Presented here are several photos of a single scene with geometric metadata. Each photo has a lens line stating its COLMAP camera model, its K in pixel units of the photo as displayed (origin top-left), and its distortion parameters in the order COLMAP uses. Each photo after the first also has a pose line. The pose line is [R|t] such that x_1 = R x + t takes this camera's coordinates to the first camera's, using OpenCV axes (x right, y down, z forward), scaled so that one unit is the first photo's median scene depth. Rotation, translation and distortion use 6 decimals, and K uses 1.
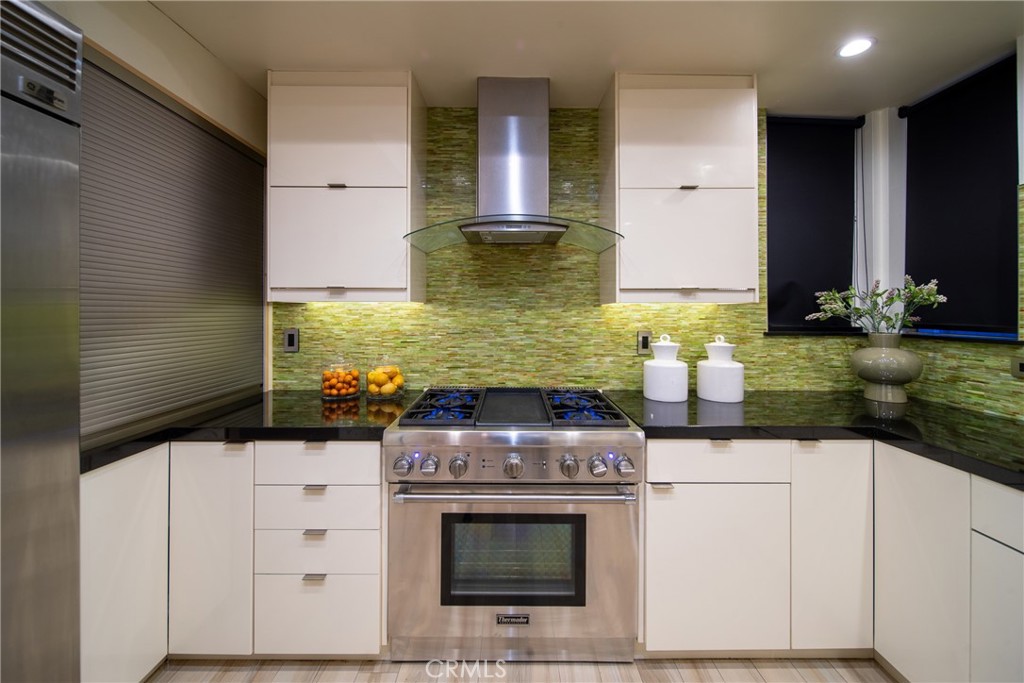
lens RADIAL K [[387.9, 0, 509.4], [0, 387.9, 309.9], [0, 0, 1]] dist [-0.001392, -0.000163]
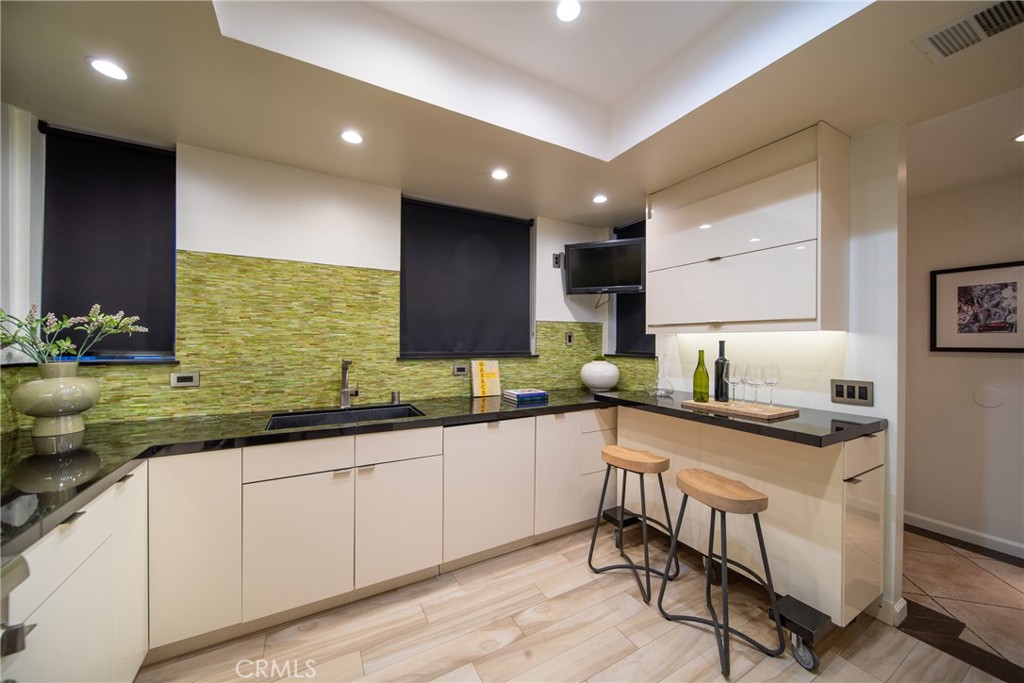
lens RADIAL K [[361.4, 0, 514.6], [0, 361.4, 340.8], [0, 0, 1]] dist [0.008596, -0.003558]
pose [[-0.488076, -0.004191, 0.872791, -0.339024], [-0.011011, 0.999938, -0.001356, -0.003427], [-0.872732, -0.010272, -0.488092, 0.459147]]
